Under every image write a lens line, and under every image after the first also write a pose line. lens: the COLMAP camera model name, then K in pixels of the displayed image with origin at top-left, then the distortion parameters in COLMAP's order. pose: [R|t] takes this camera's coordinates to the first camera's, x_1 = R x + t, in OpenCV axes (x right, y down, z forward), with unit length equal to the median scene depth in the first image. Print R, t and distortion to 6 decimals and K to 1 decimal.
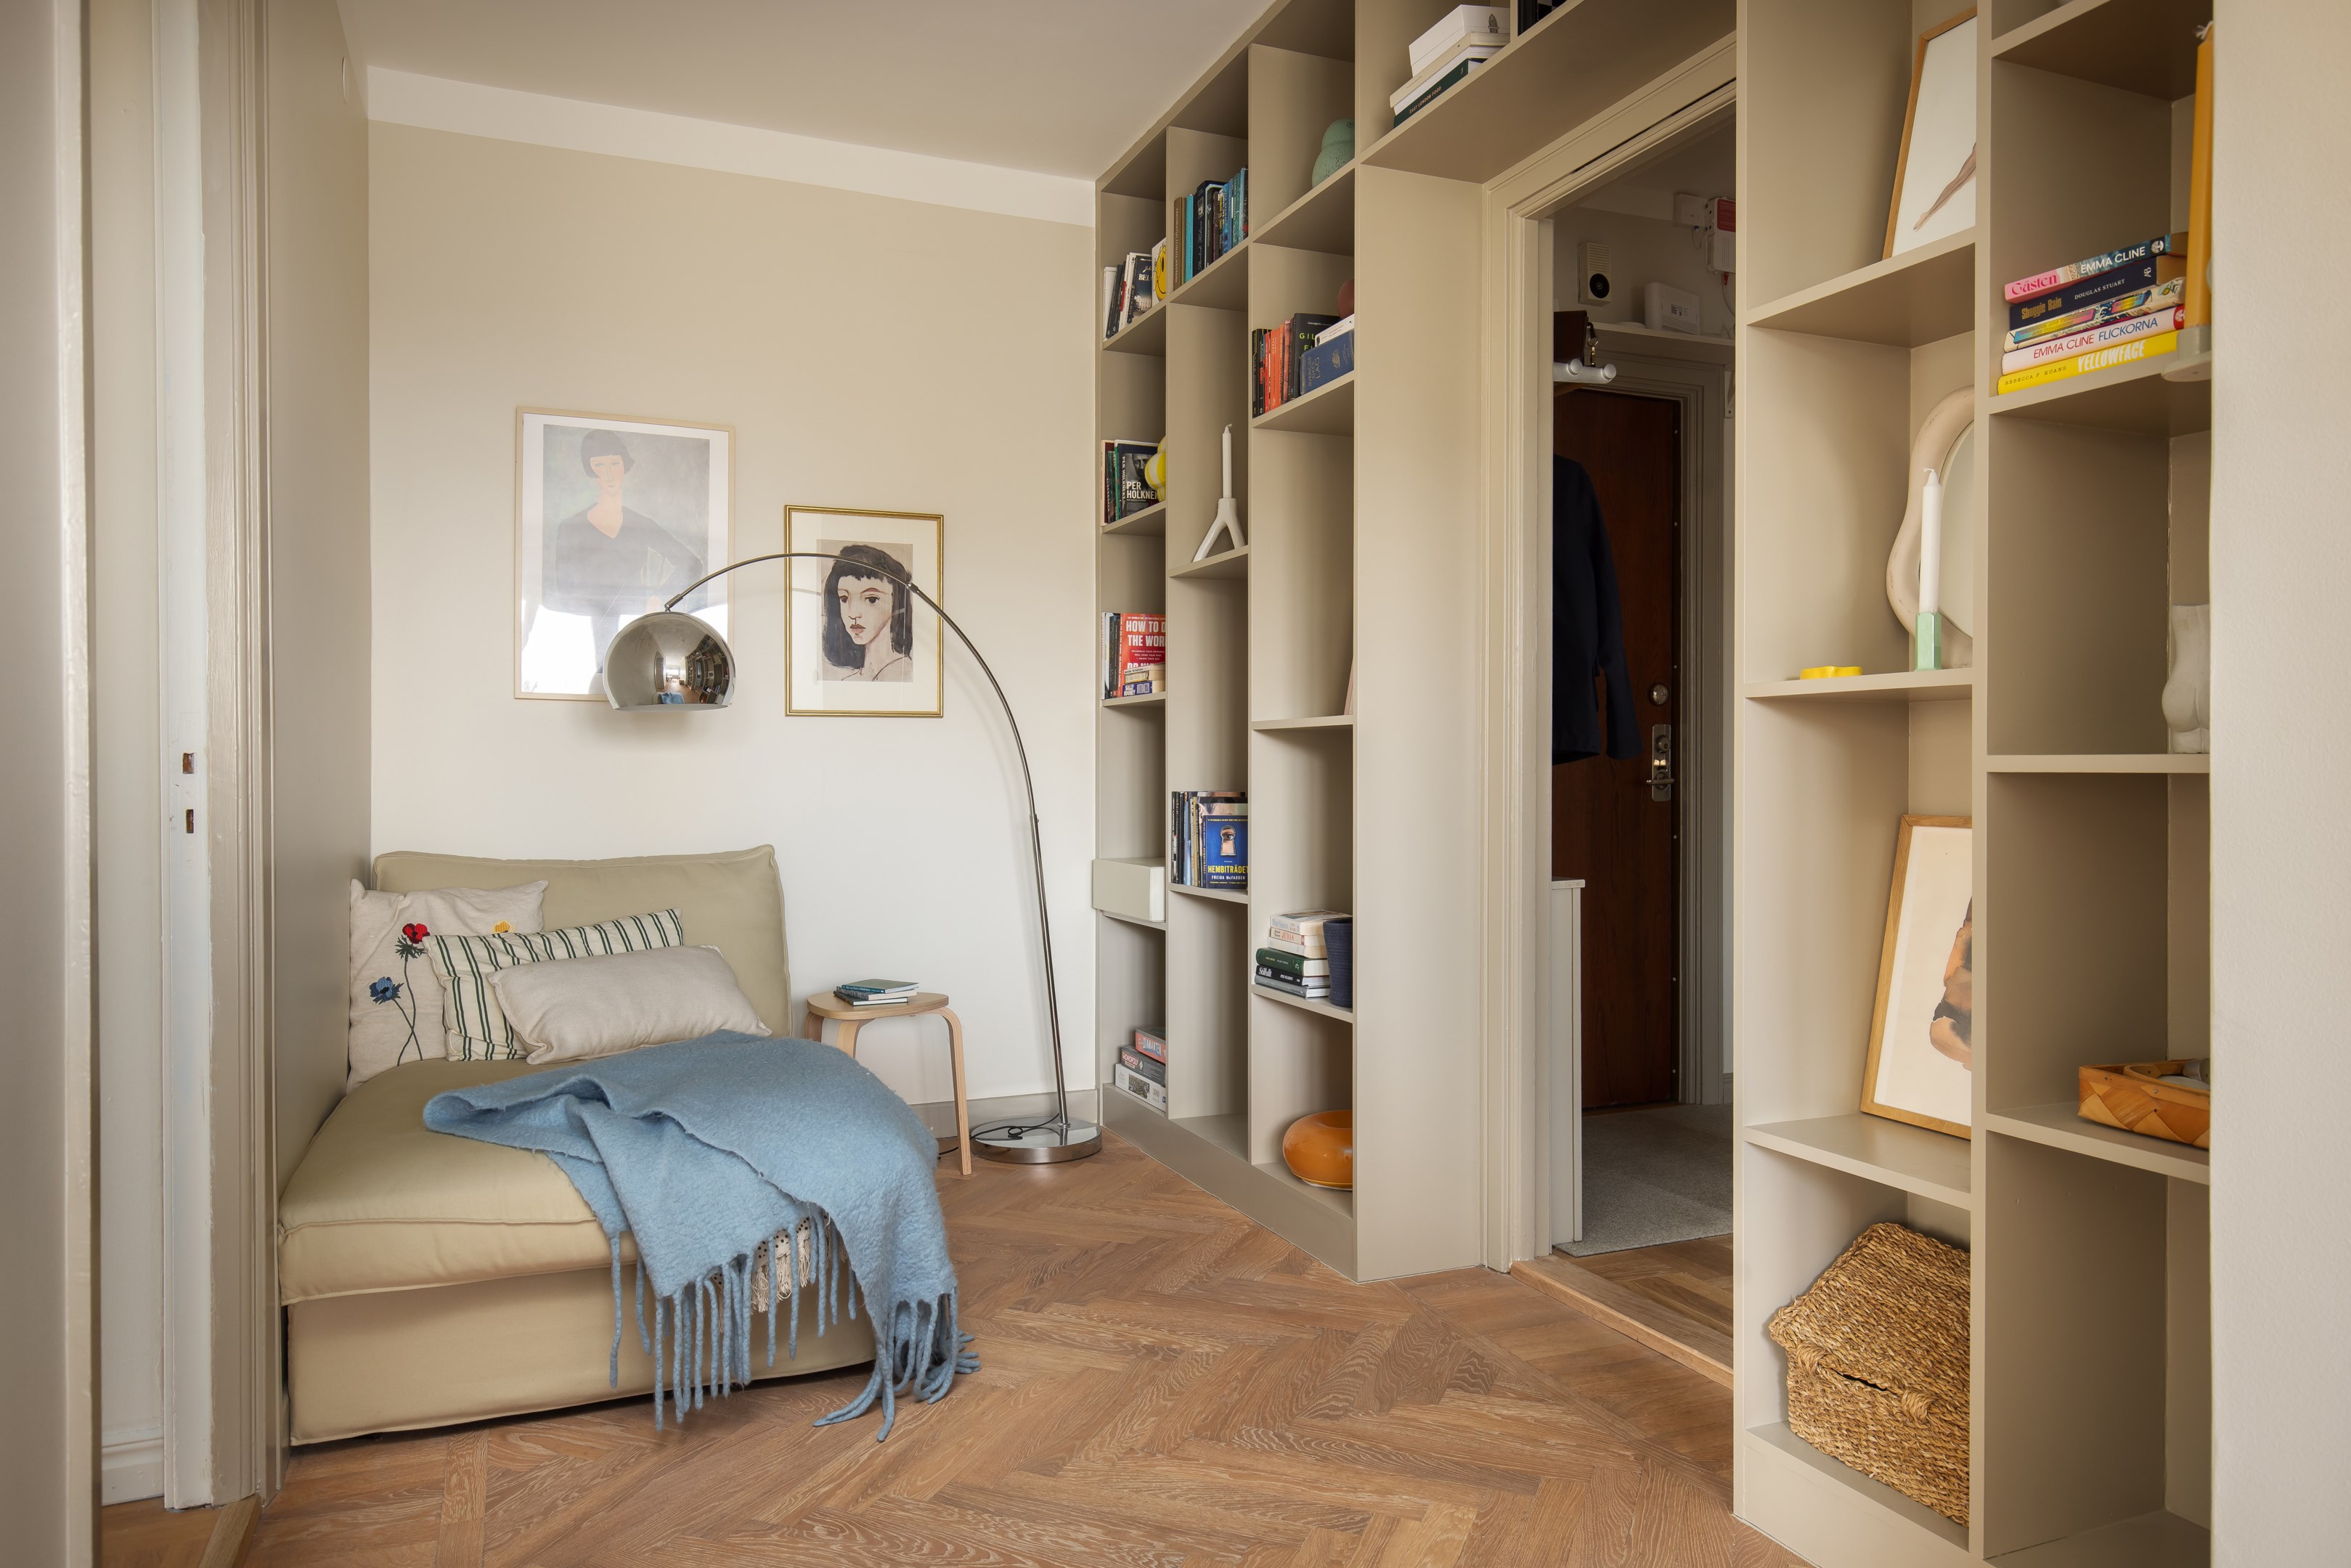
lens RADIAL K [[1524.3, 0, 1186.1], [0, 1524.3, 770.1], [0, 0, 1]] dist [0.005660, 0.001409]
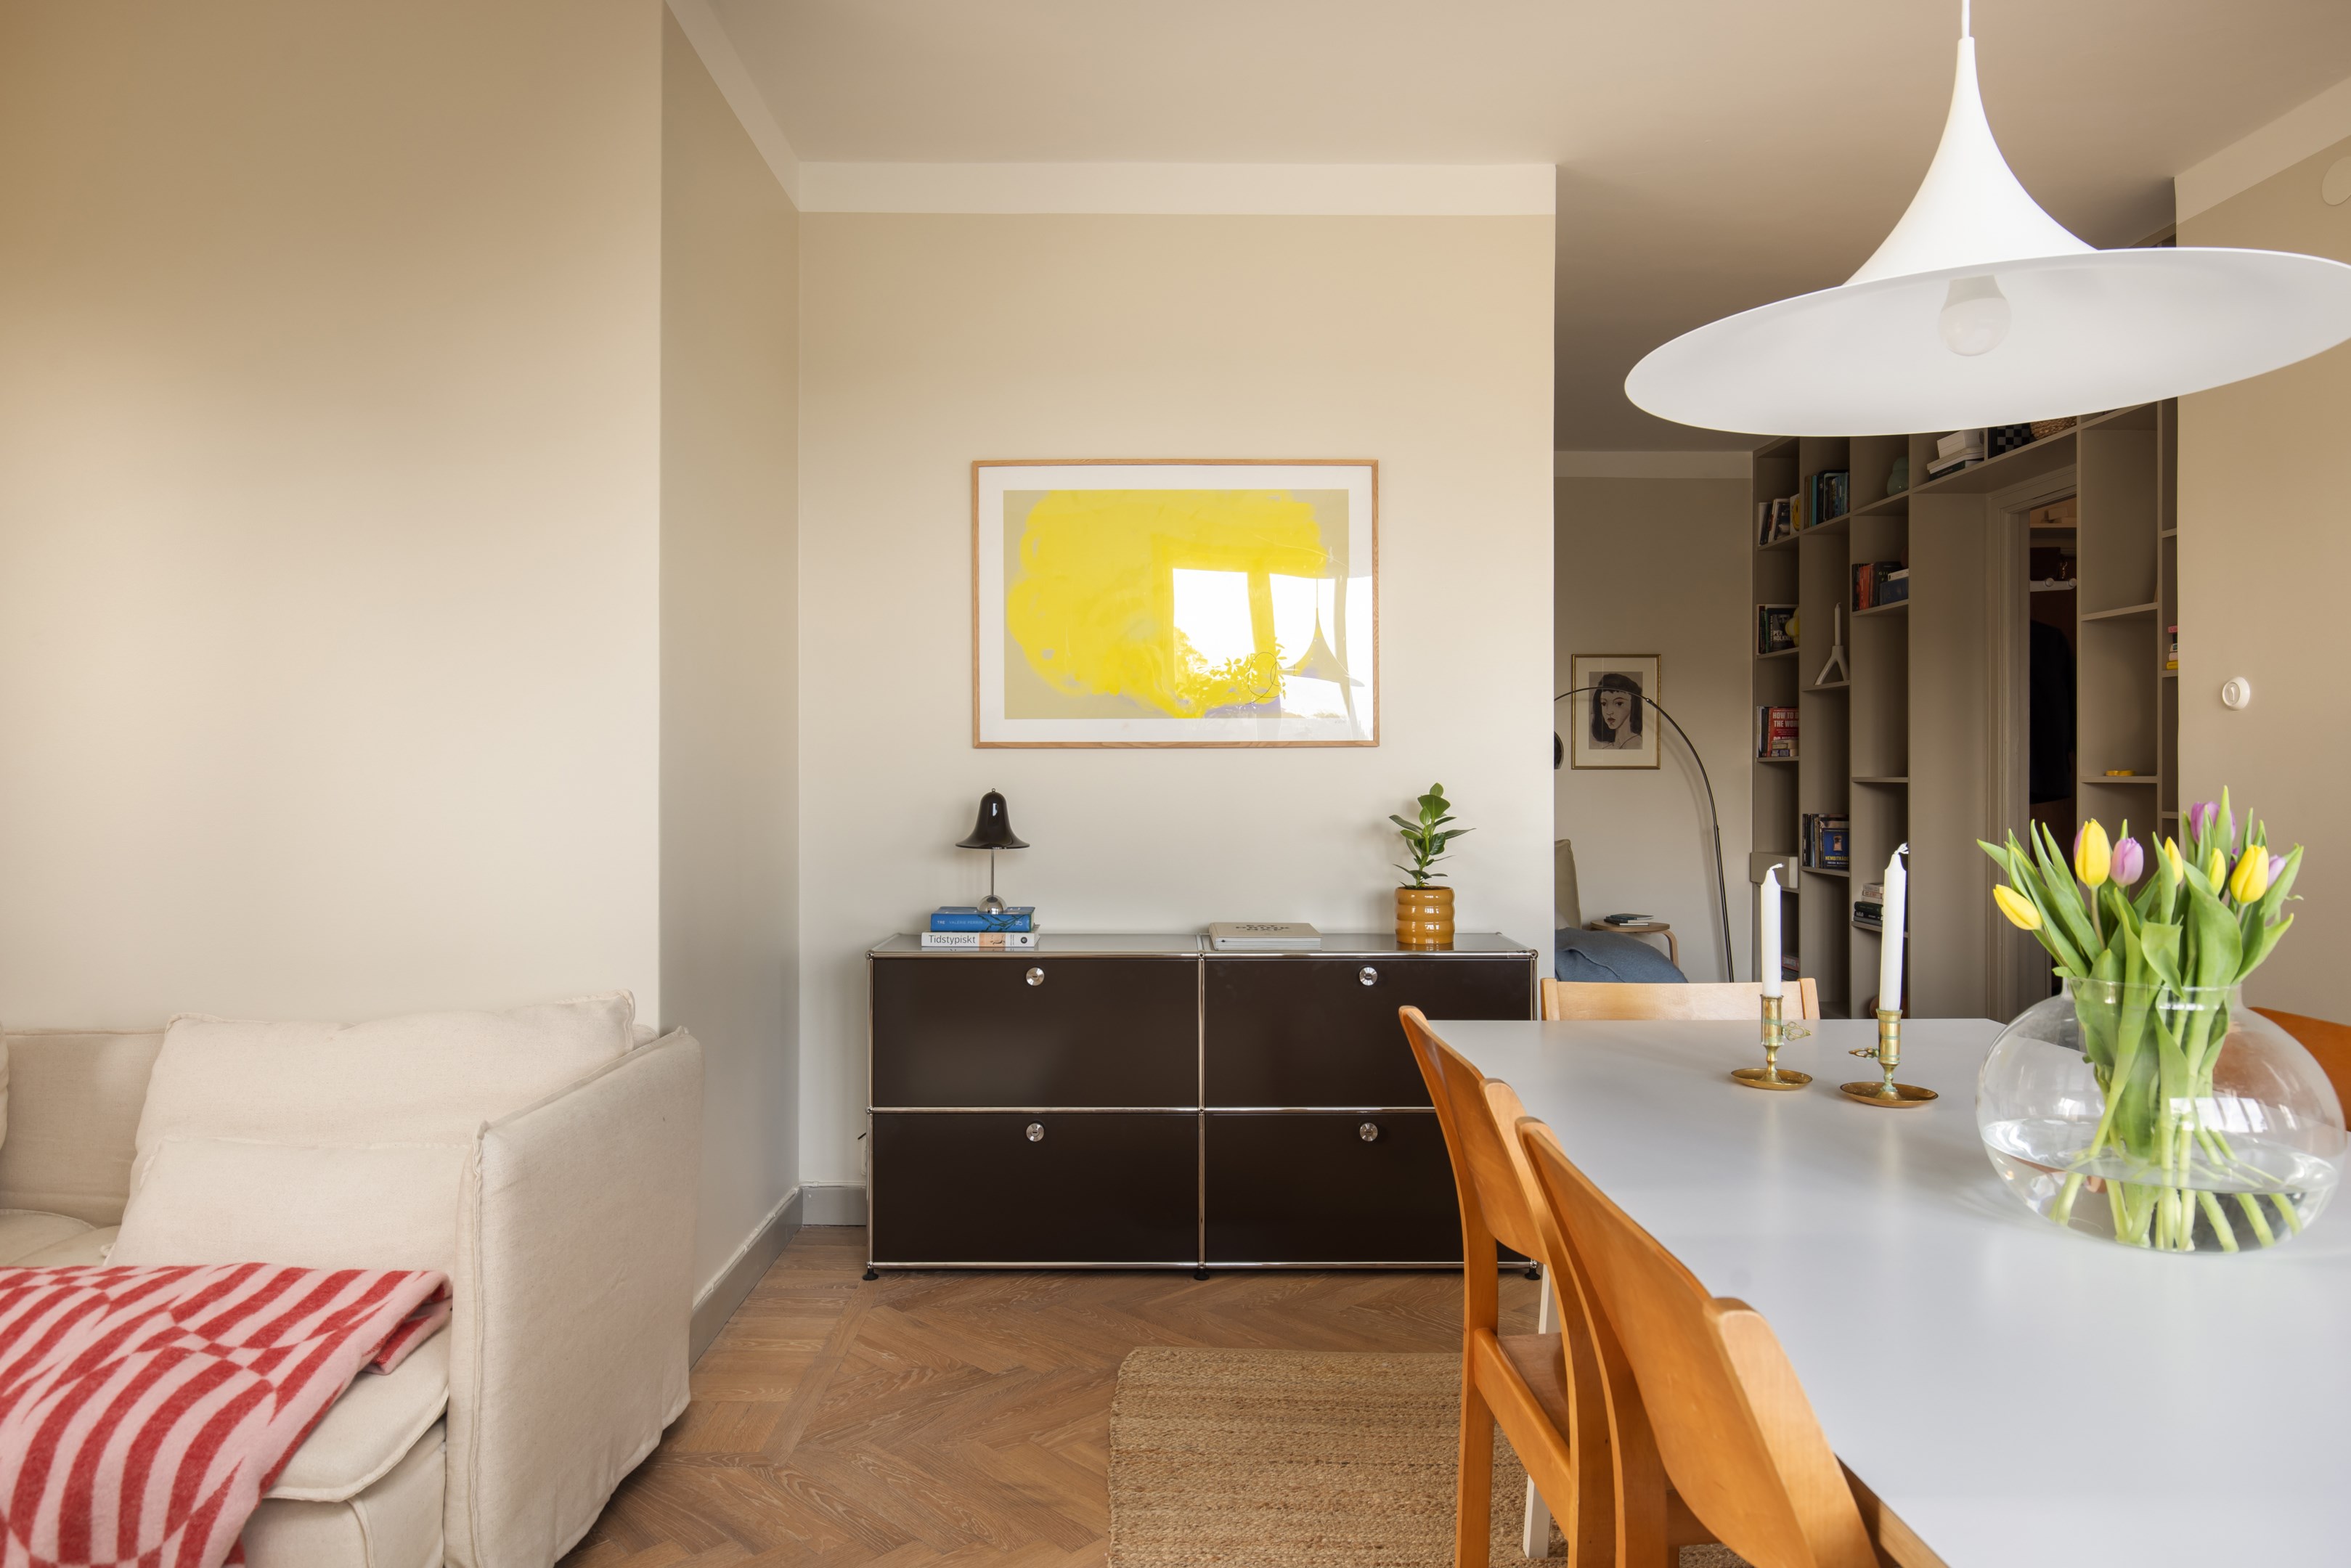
lens RADIAL K [[1460.8, 0, 1176.7], [0, 1460.8, 773.1], [0, 0, 1]] dist [0.004074, 0.001240]
pose [[0.919629, 0.001309, -0.392786, -0.011032], [-0.001706, 0.999998, -0.000659, -0.030465], [0.392784, 0.001276, 0.919630, -0.829989]]
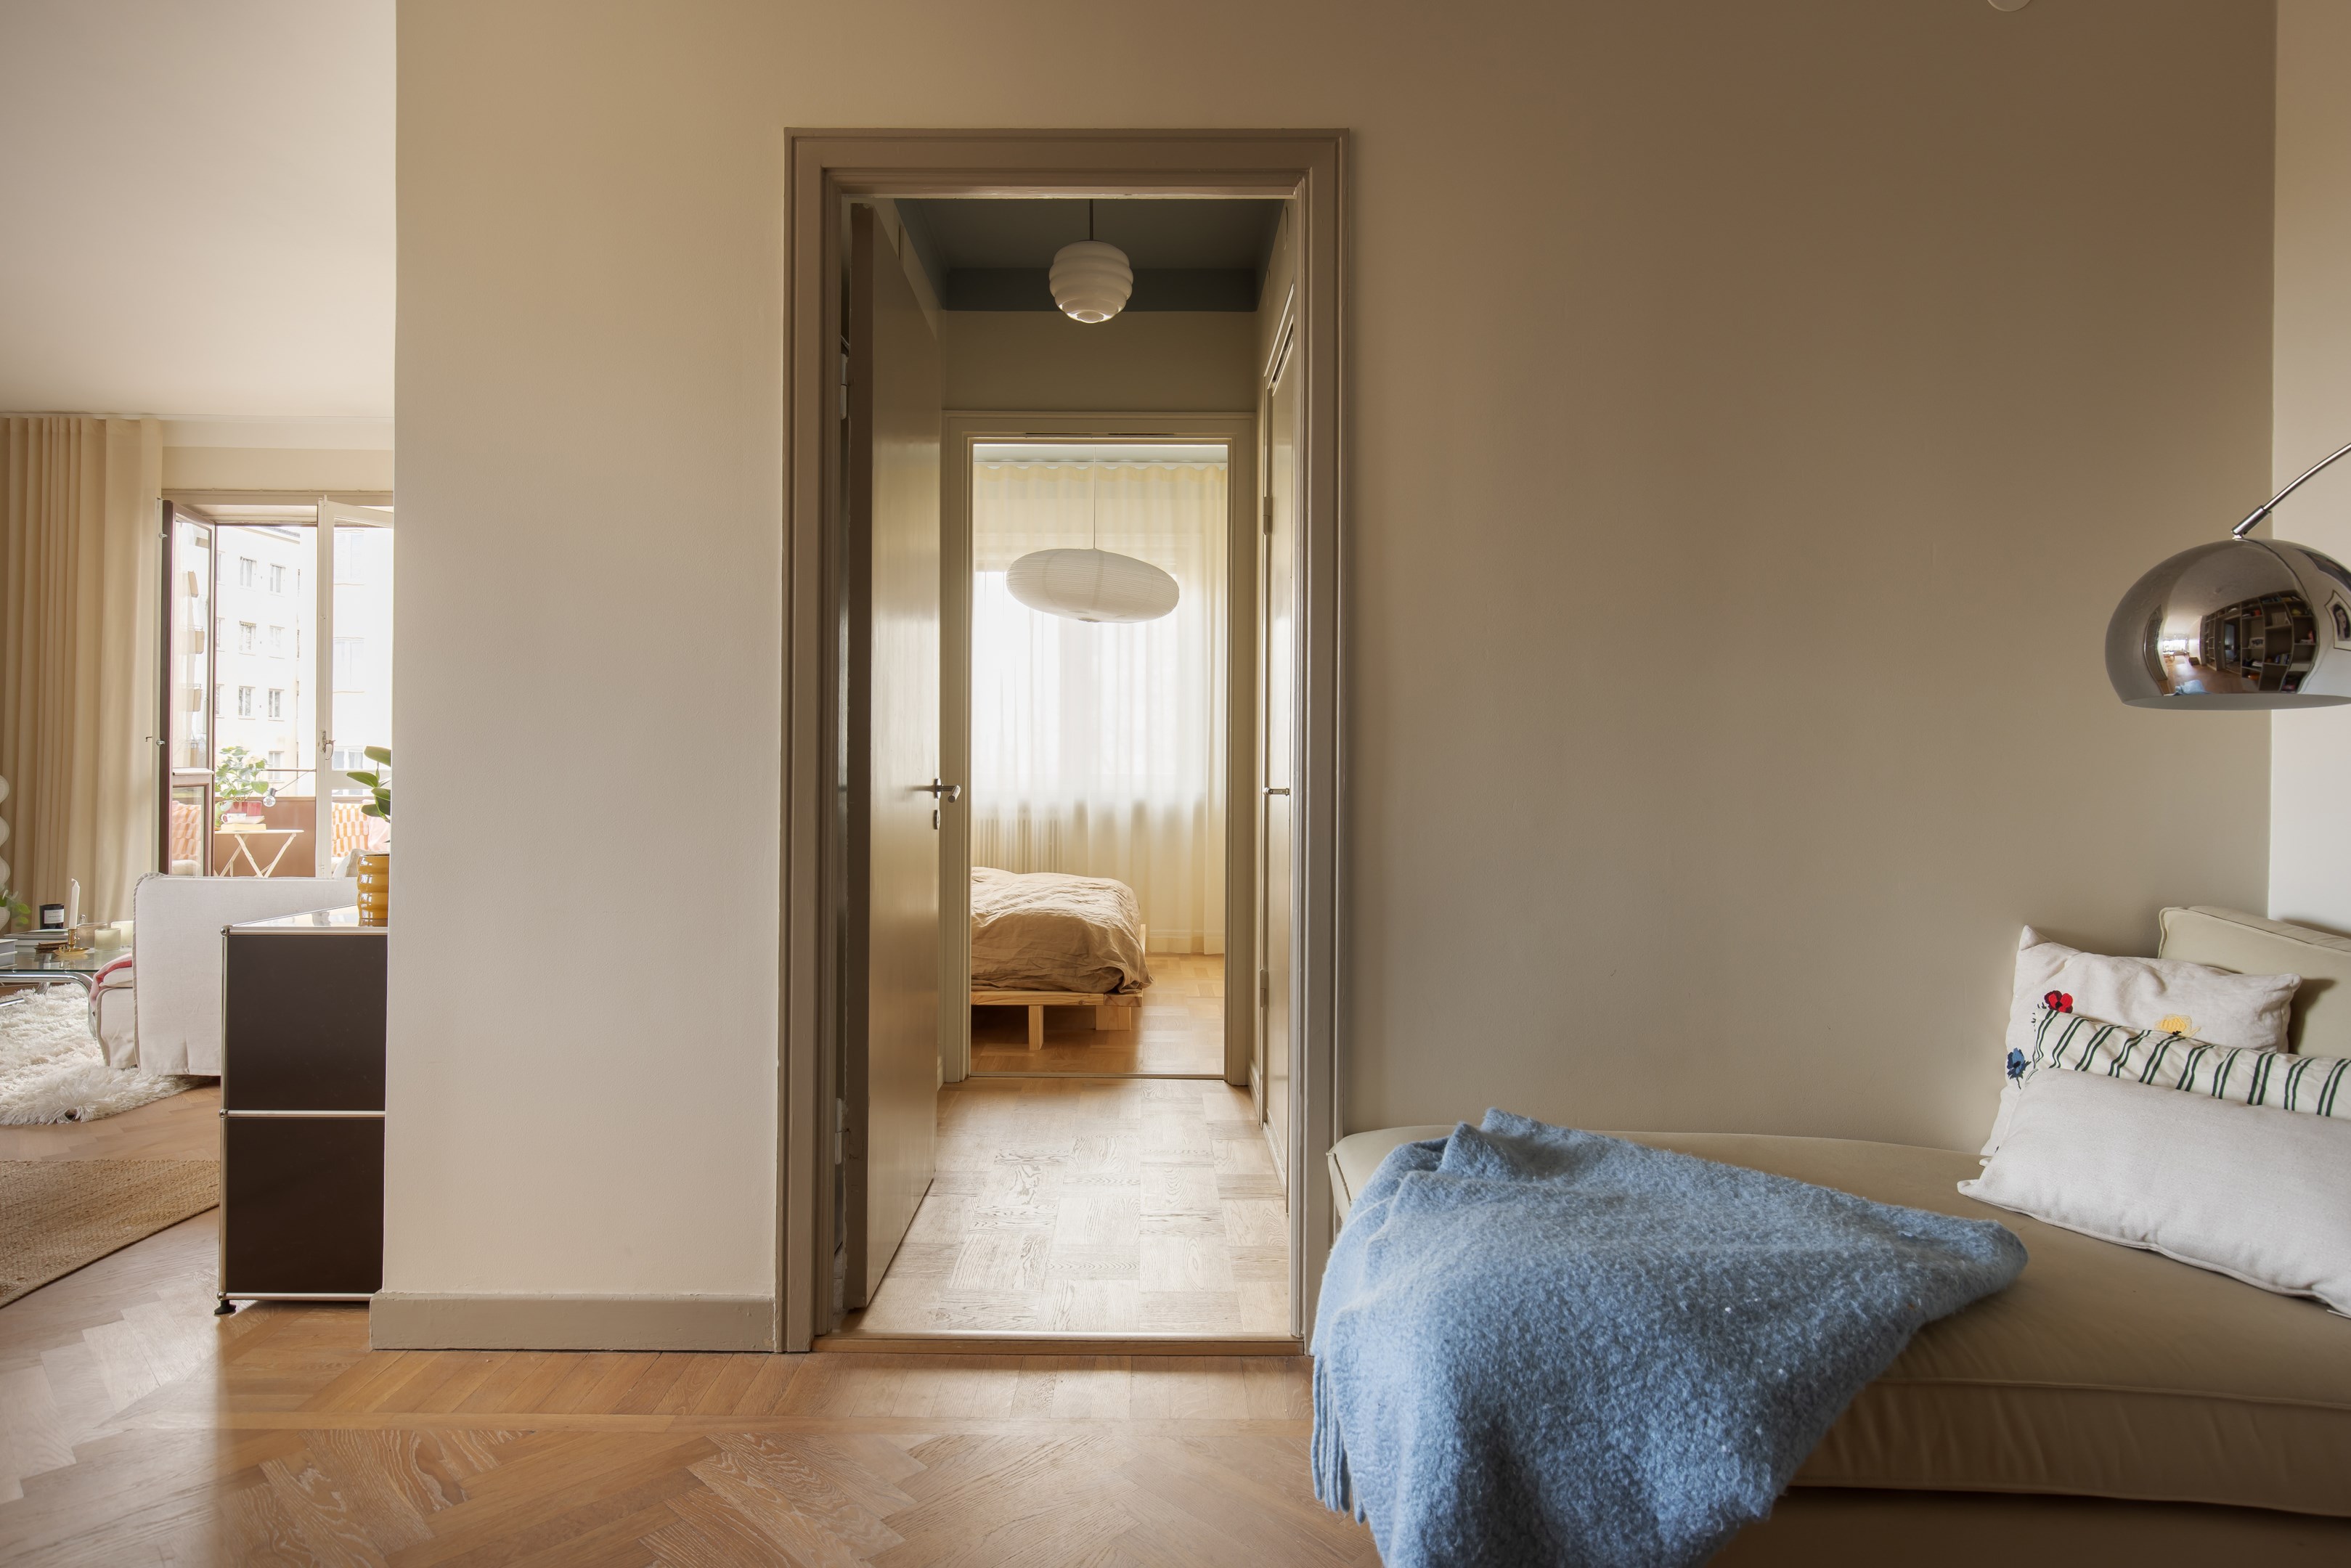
lens RADIAL K [[1309.2, 0, 1131.5], [0, 1309.2, 751.9], [0, 0, 1]] dist [0.001555, 0.001701]
pose [[-0.402076, -0.006600, -0.915582, 0.264935], [-0.003649, 0.999978, -0.005606, -0.015343], [0.915599, 0.001086, -0.402091, 0.721483]]
